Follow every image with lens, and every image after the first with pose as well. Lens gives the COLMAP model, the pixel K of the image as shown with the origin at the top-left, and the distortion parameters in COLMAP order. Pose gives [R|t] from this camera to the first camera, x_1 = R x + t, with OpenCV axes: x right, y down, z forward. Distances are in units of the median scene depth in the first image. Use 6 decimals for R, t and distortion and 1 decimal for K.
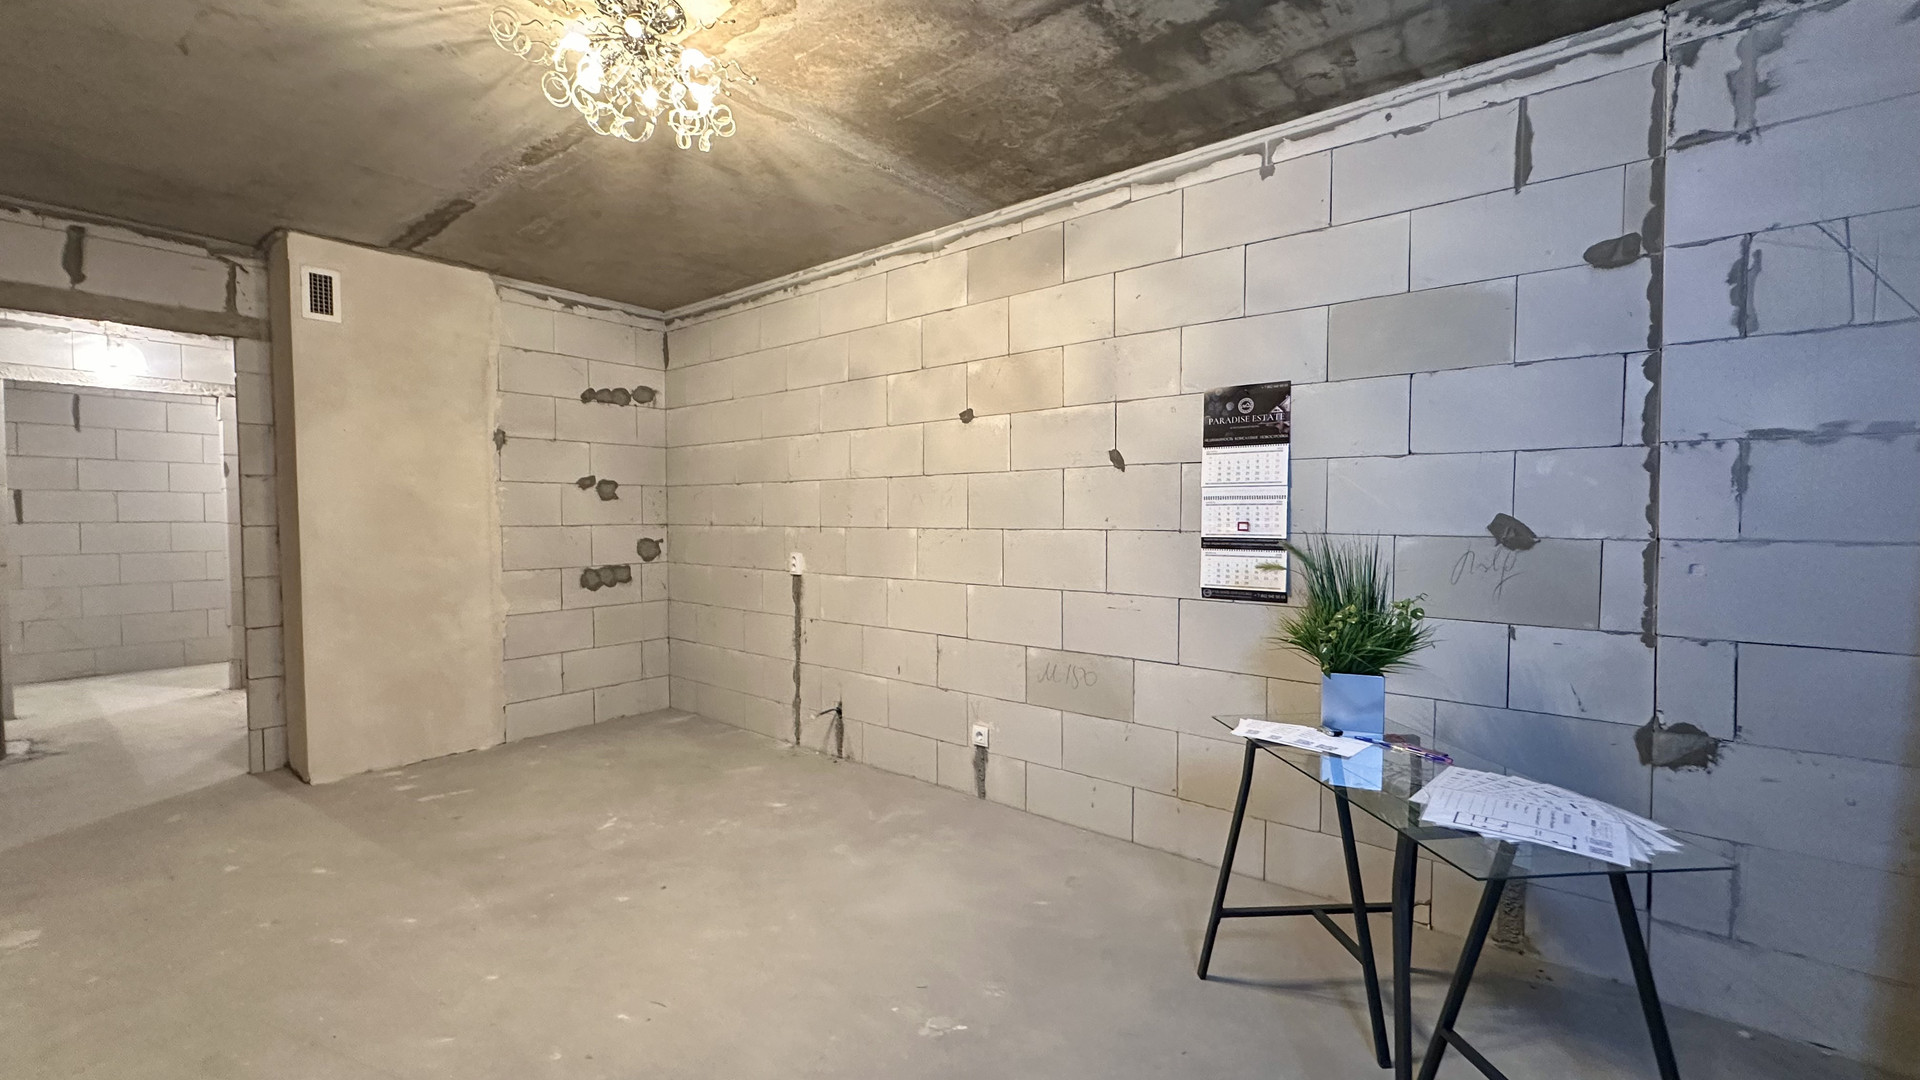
lens RADIAL K [[774.1, 0, 954.7], [0, 774.1, 539.1], [0, 0, 1]] dist [-0.001782, 0.000624]
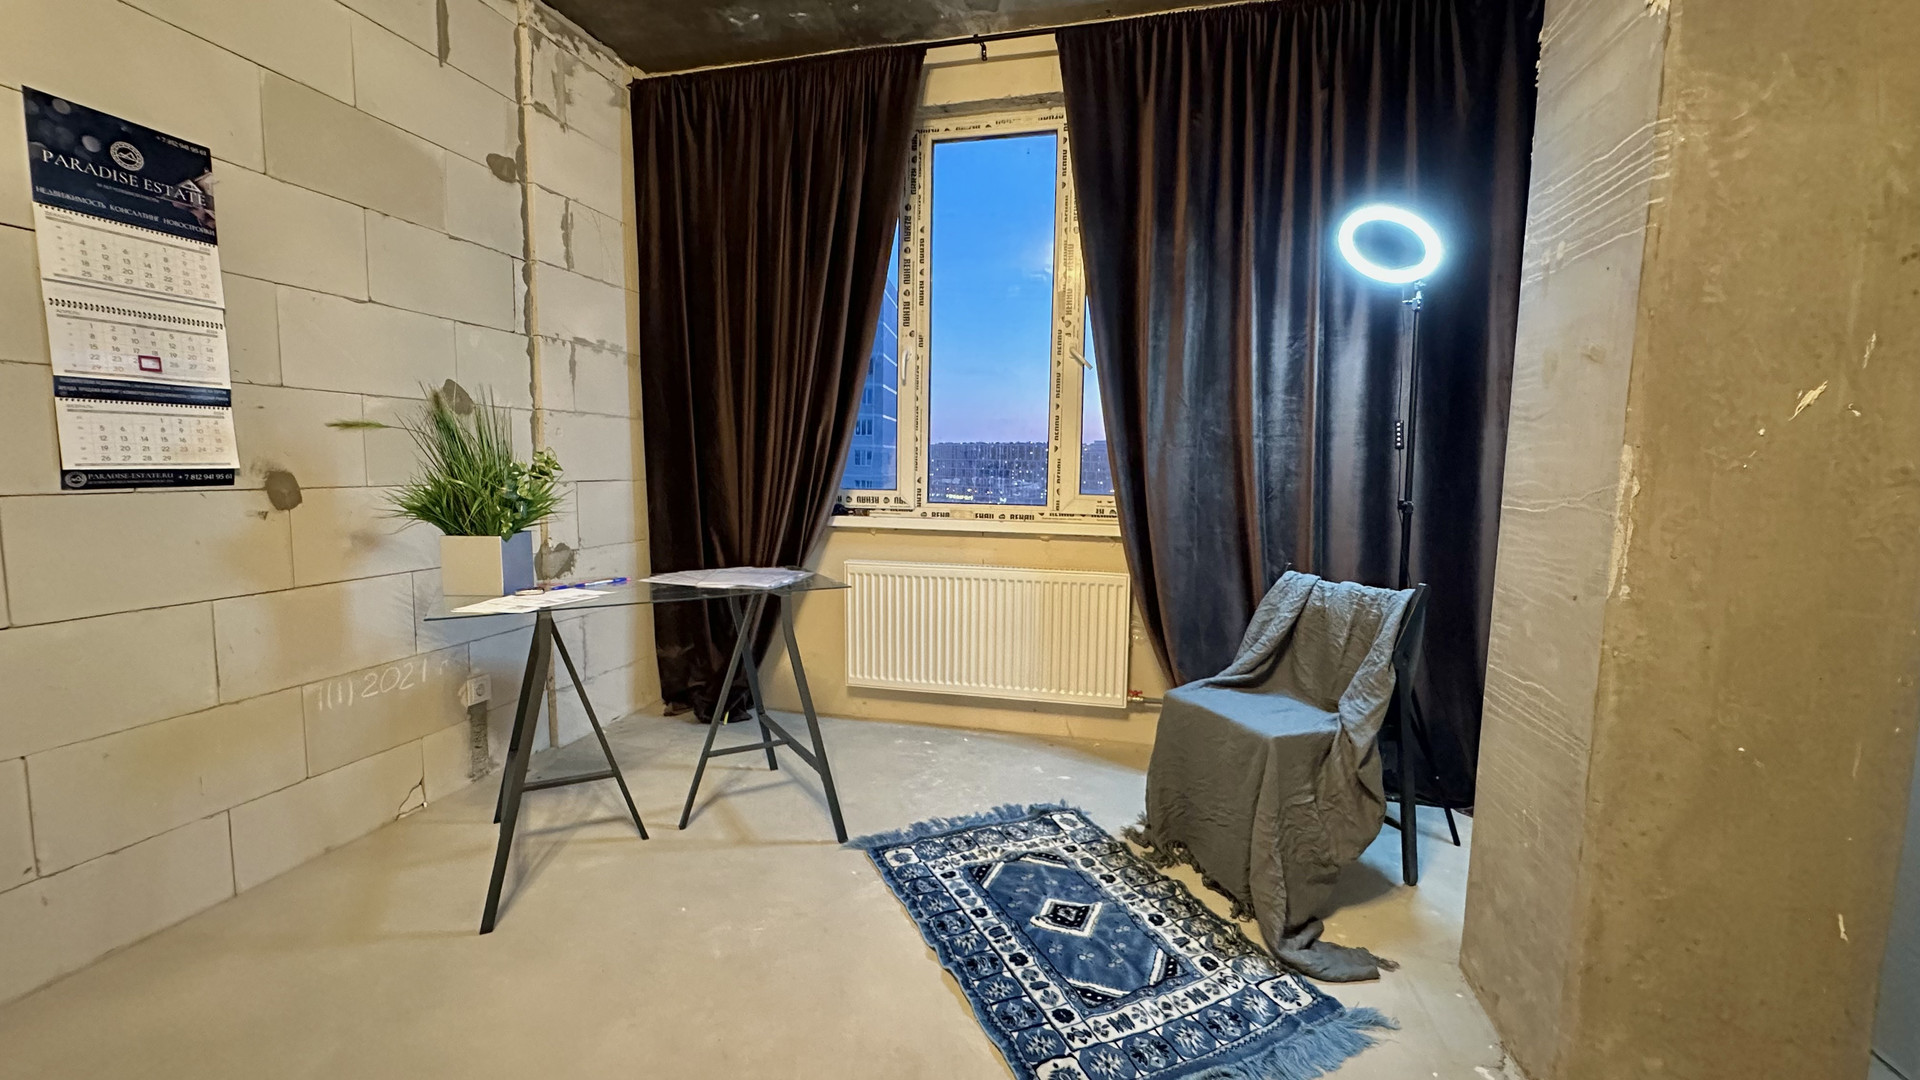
lens RADIAL K [[772.2, 0, 965.5], [0, 772.2, 537.9], [0, 0, 1]] dist [-0.002028, -0.000469]
pose [[-0.435579, -0.094804, 0.895144, -0.371879], [0.015395, 0.993508, 0.112713, 0.049604], [-0.900019, 0.062877, -0.431292, 0.565922]]
